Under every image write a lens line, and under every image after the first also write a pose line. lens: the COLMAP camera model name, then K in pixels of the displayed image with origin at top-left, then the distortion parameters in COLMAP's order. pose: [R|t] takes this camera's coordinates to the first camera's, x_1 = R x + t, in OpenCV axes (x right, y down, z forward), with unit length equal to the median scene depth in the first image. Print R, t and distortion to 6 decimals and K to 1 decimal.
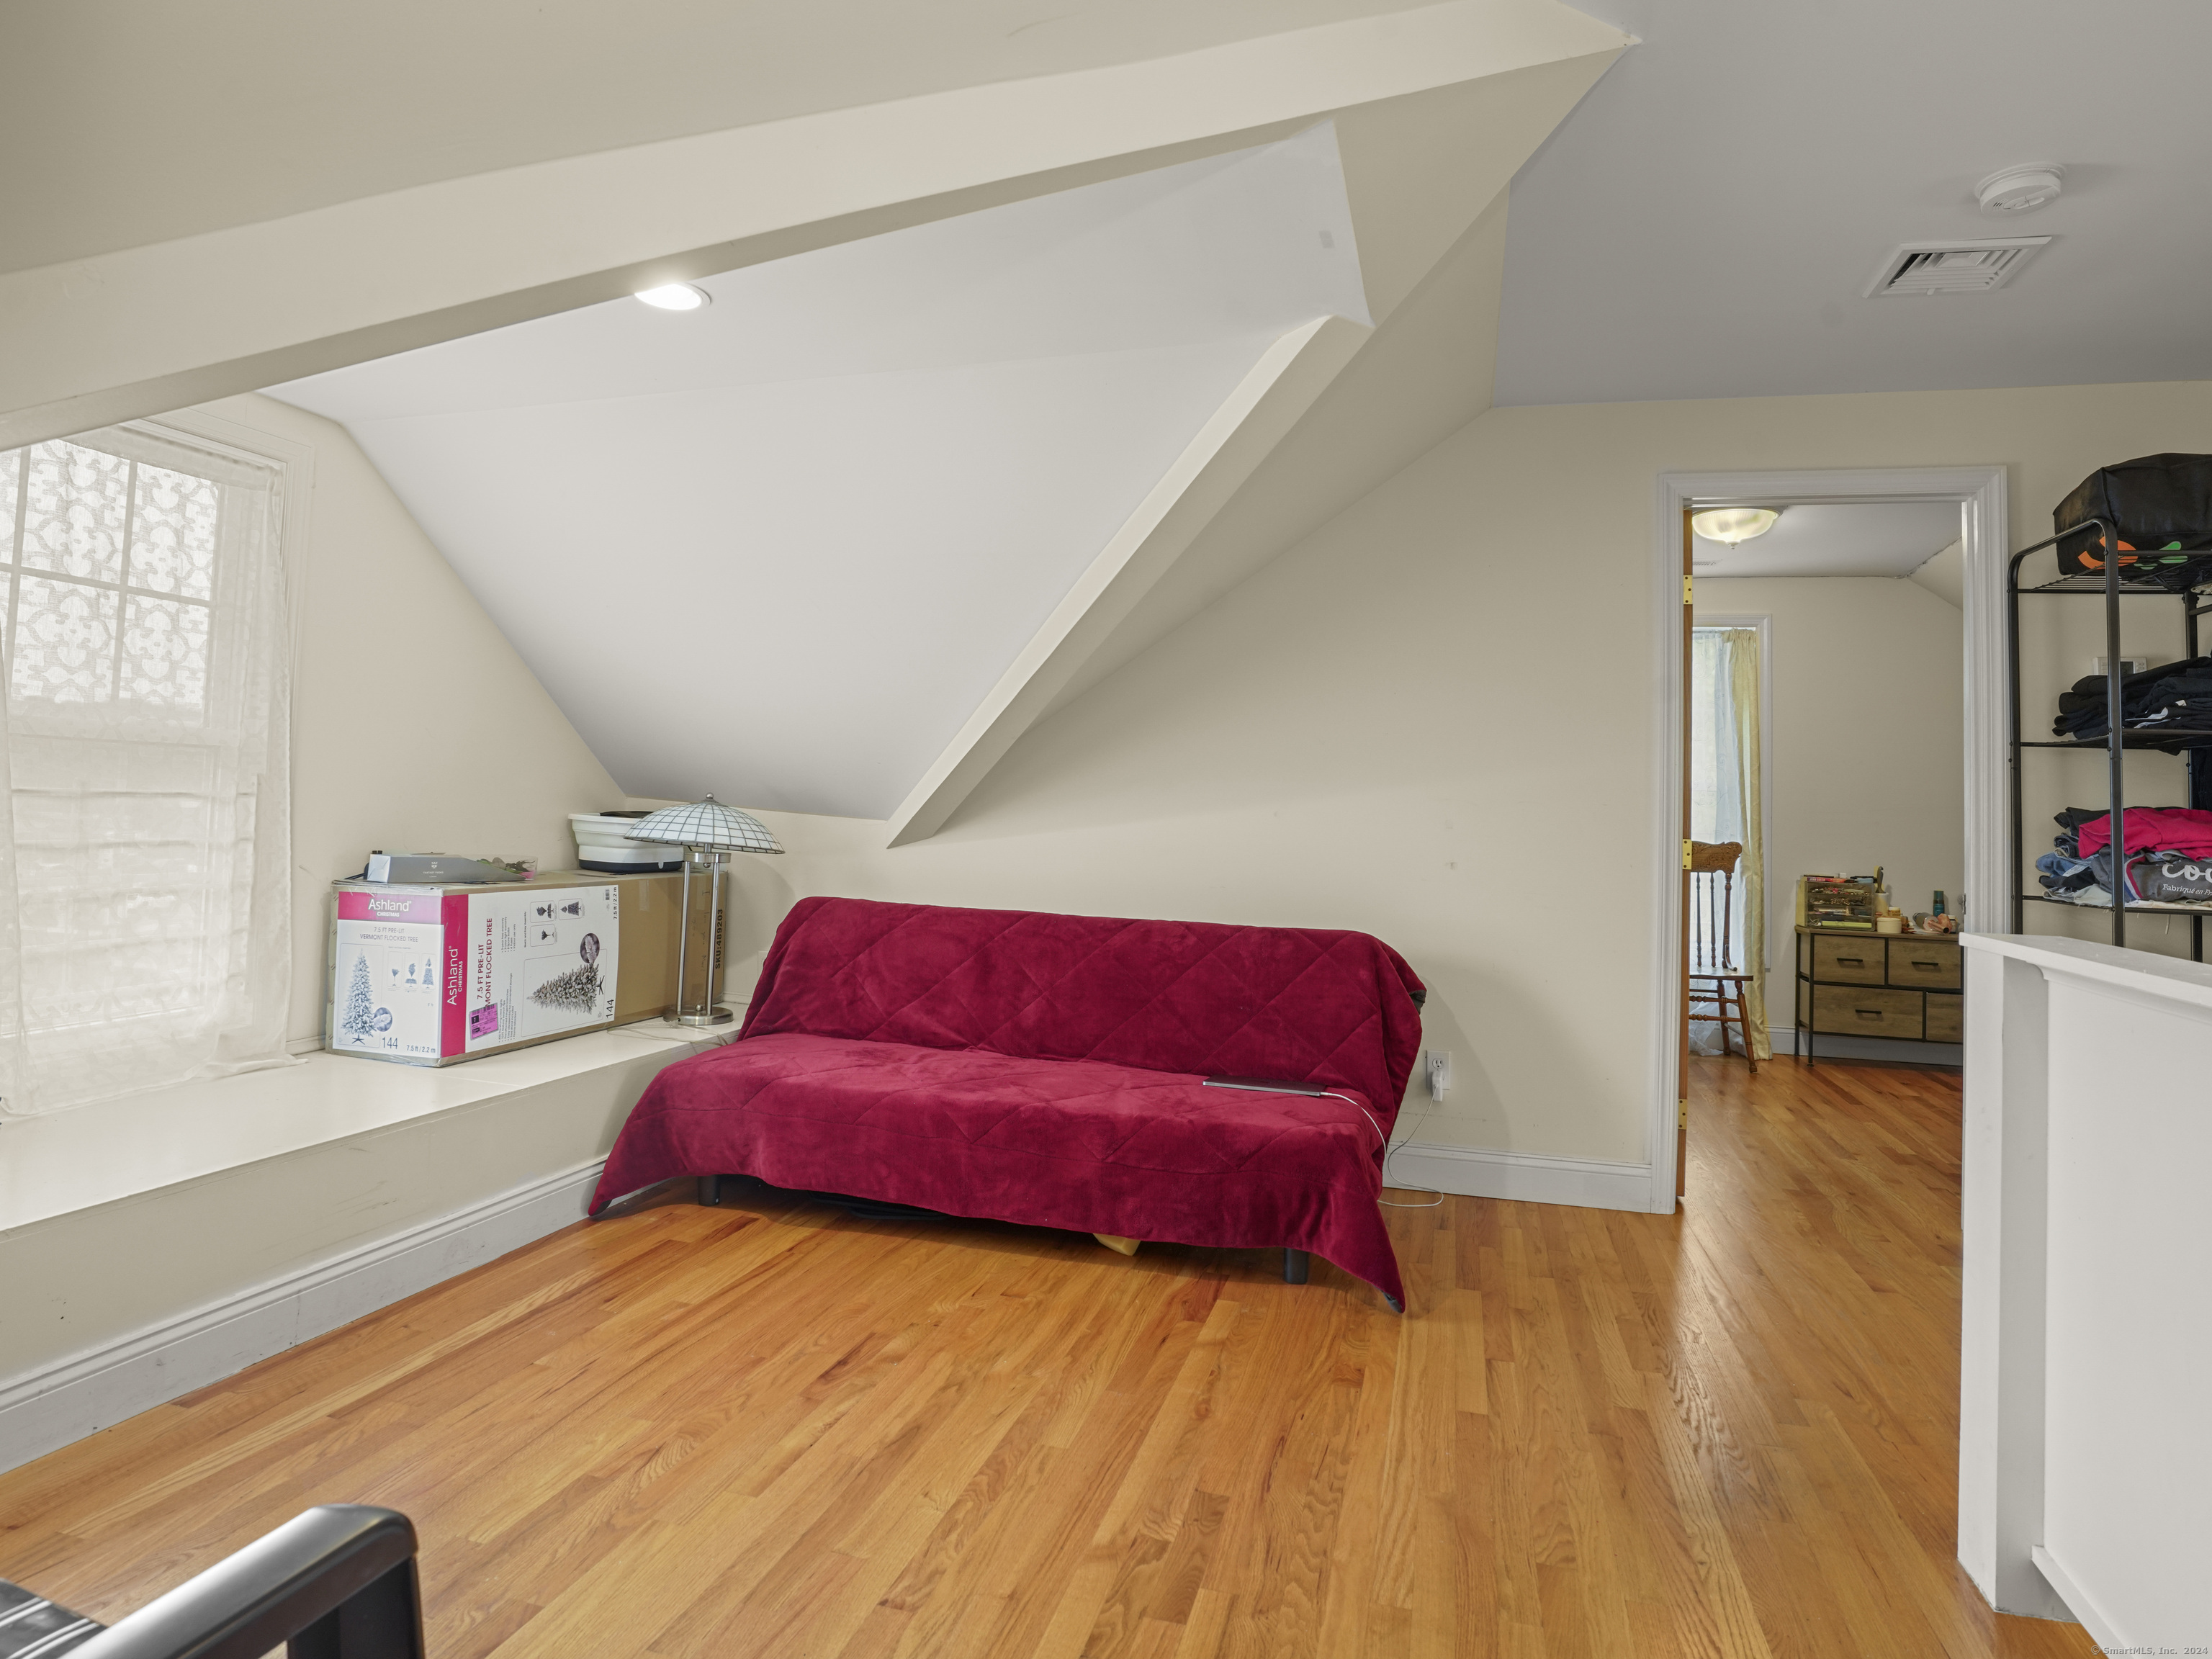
lens RADIAL K [[1286.1, 0, 1100.4], [0, 1286.1, 750.8], [0, 0, 1]] dist [-0.077611, 0.044294]
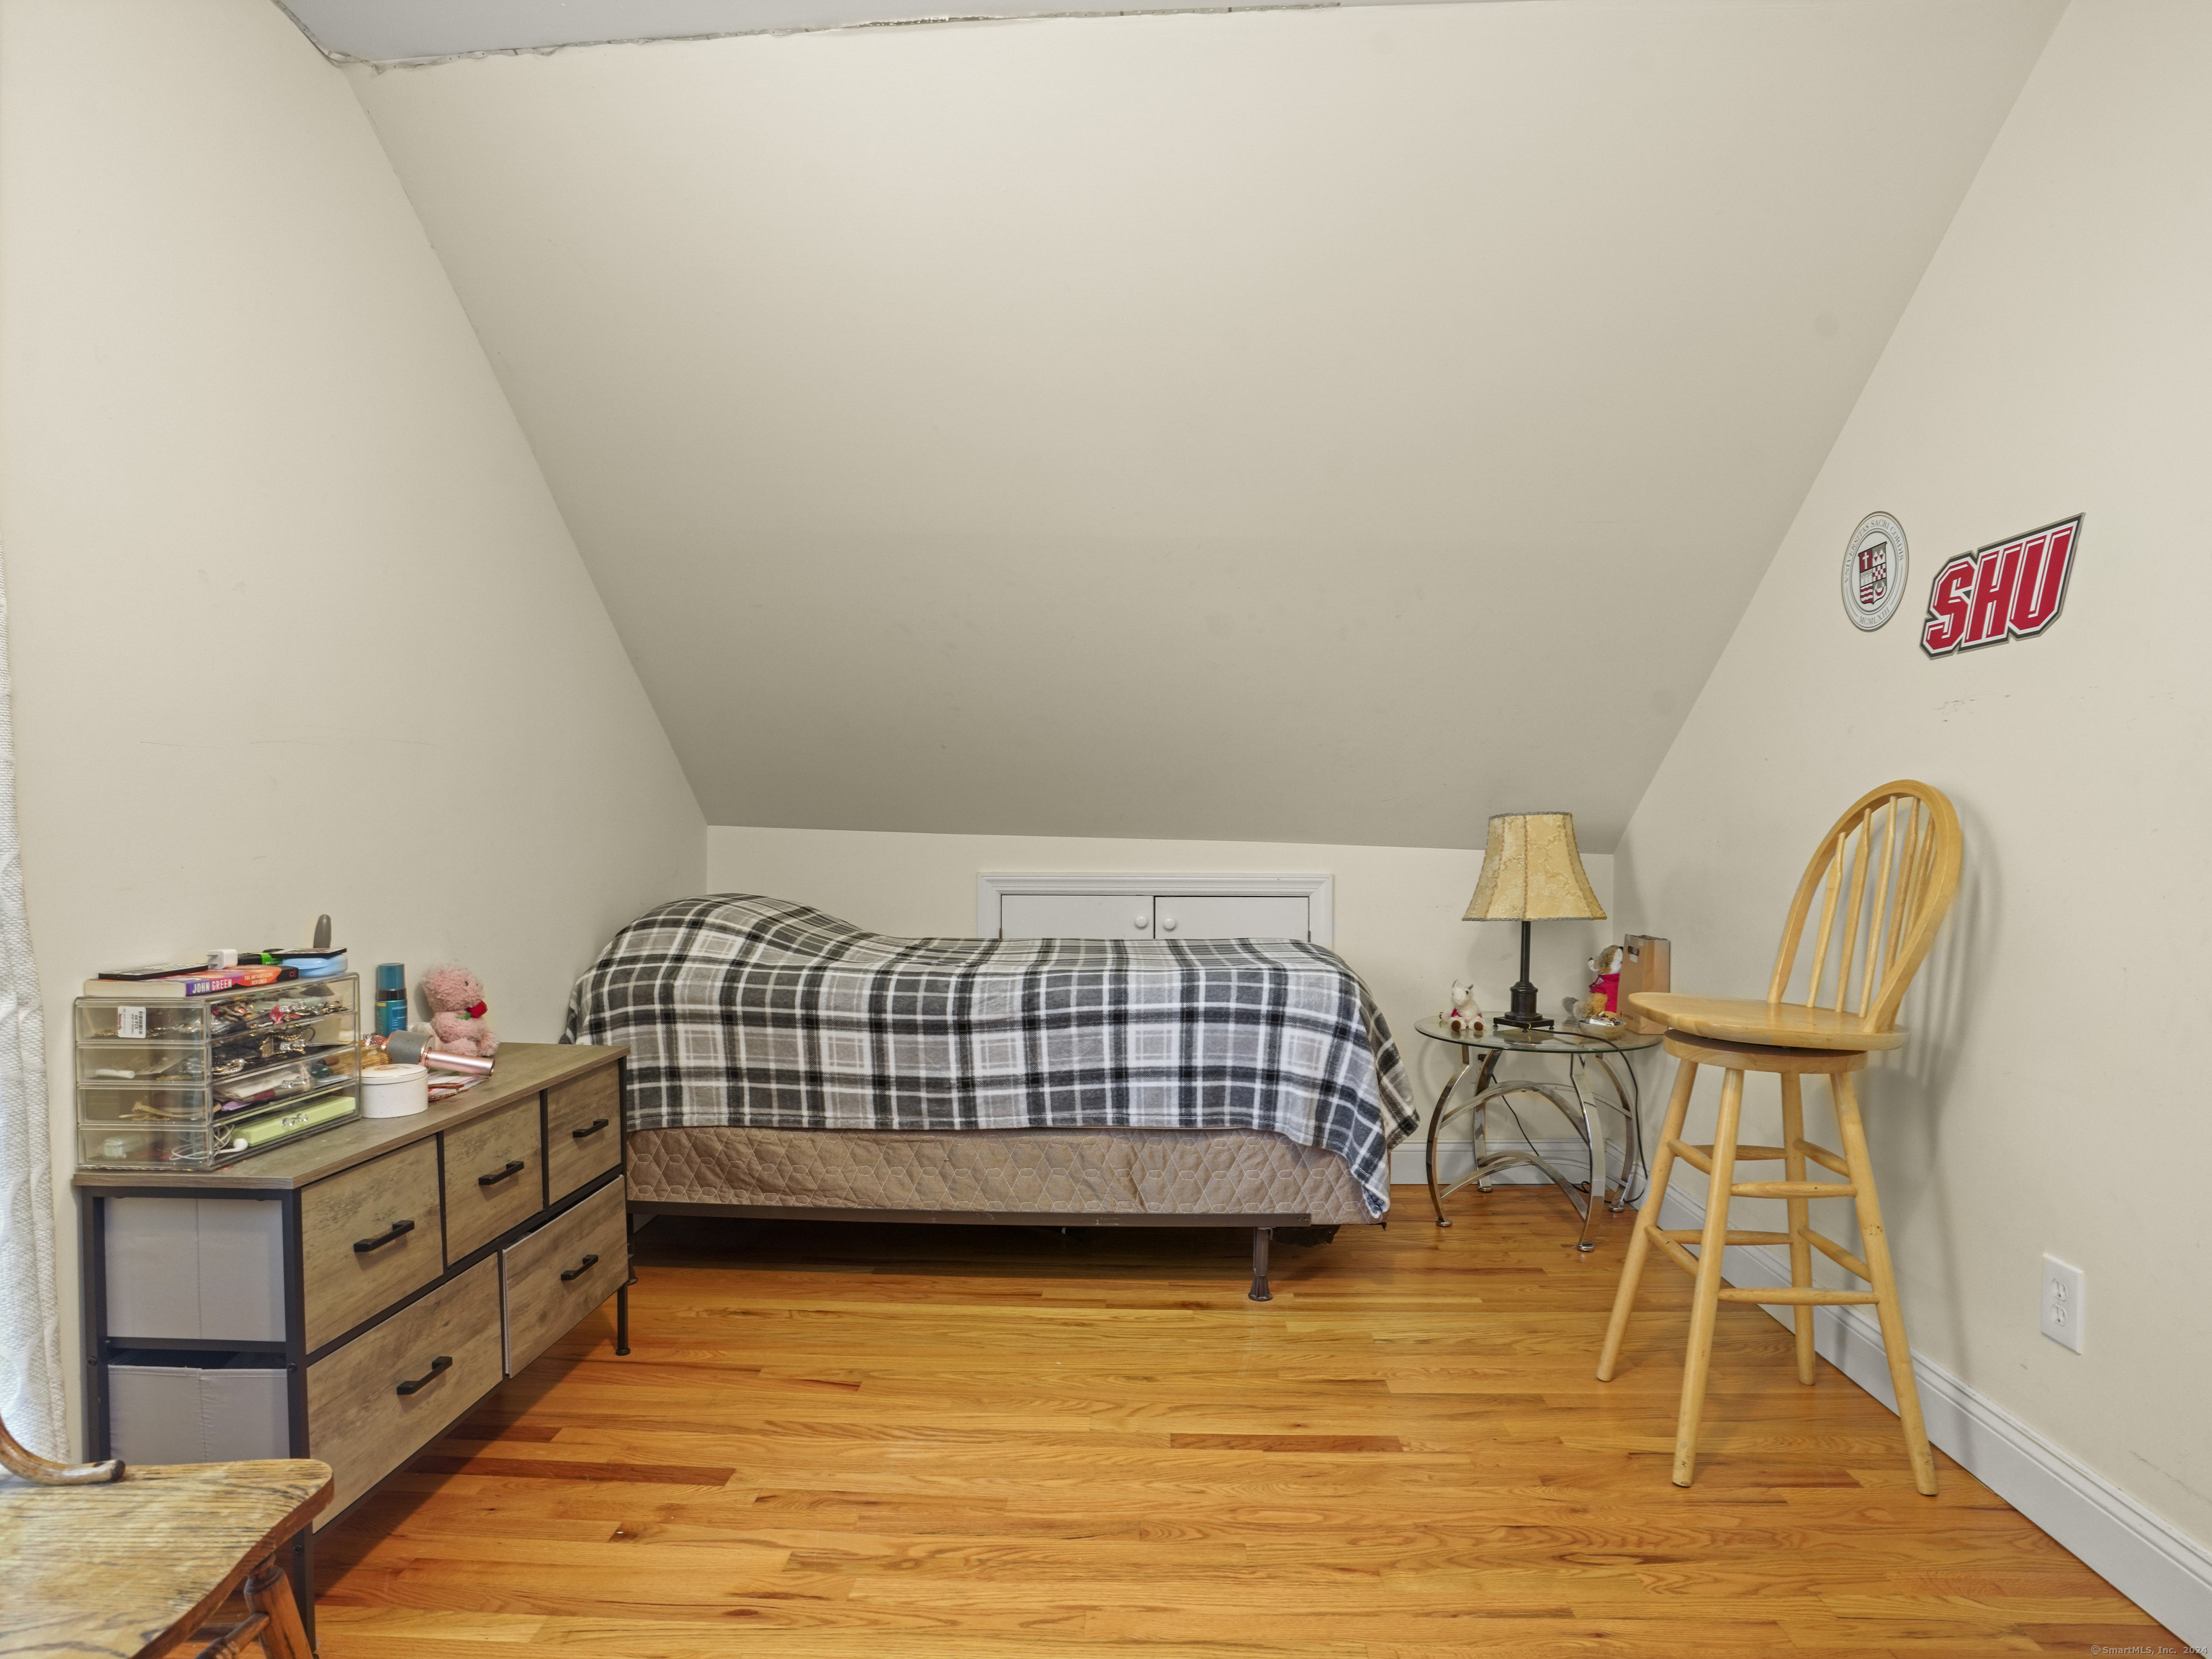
lens RADIAL K [[1231.8, 0, 1114.1], [0, 1231.8, 829.5], [0, 0, 1]] dist [-0.080150, 0.037551]
pose [[-0.236069, -0.031272, 0.971233, 0.273689], [-0.053037, 0.998407, 0.019255, 0.053295], [-0.970288, -0.046965, -0.237352, 0.880079]]
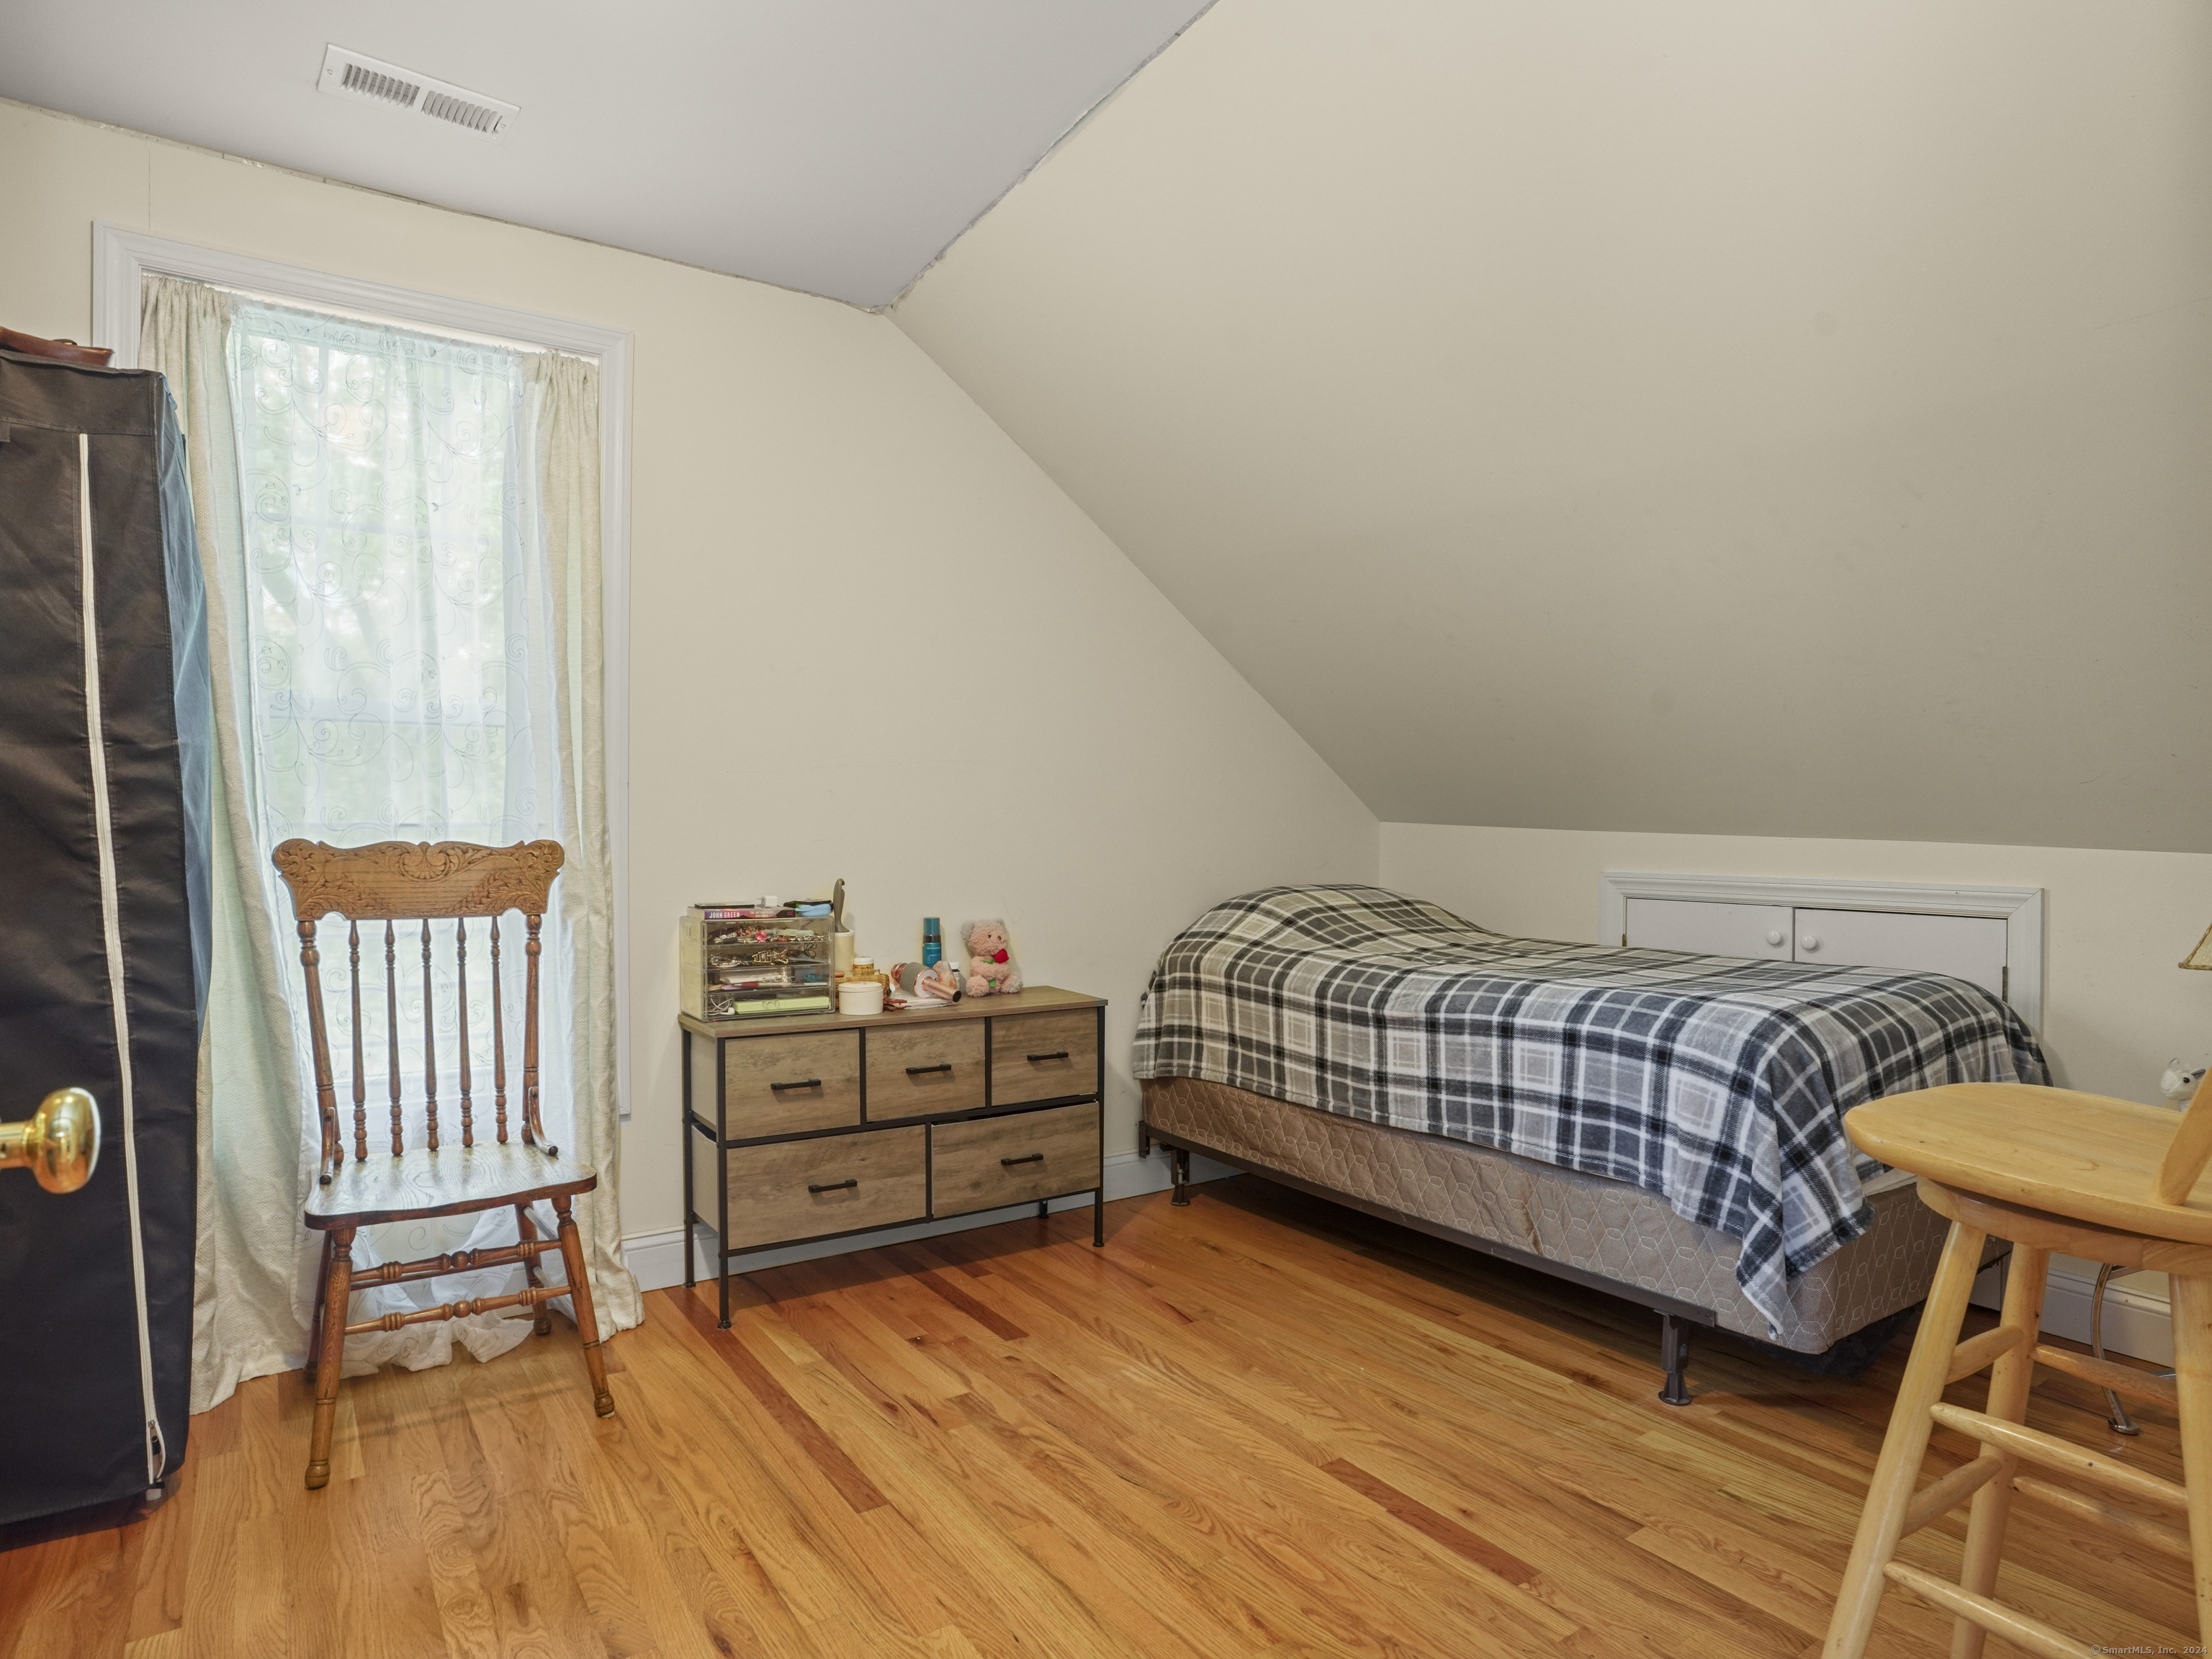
lens RADIAL K [[1231.8, 0, 1114.1], [0, 1231.8, 829.5], [0, 0, 1]] dist [-0.080150, 0.037551]
pose [[0.632482, -0.030087, 0.773990, 0.314955], [-0.018302, 0.998386, 0.053765, 0.044237], [-0.774359, -0.048171, 0.630911, 0.611195]]
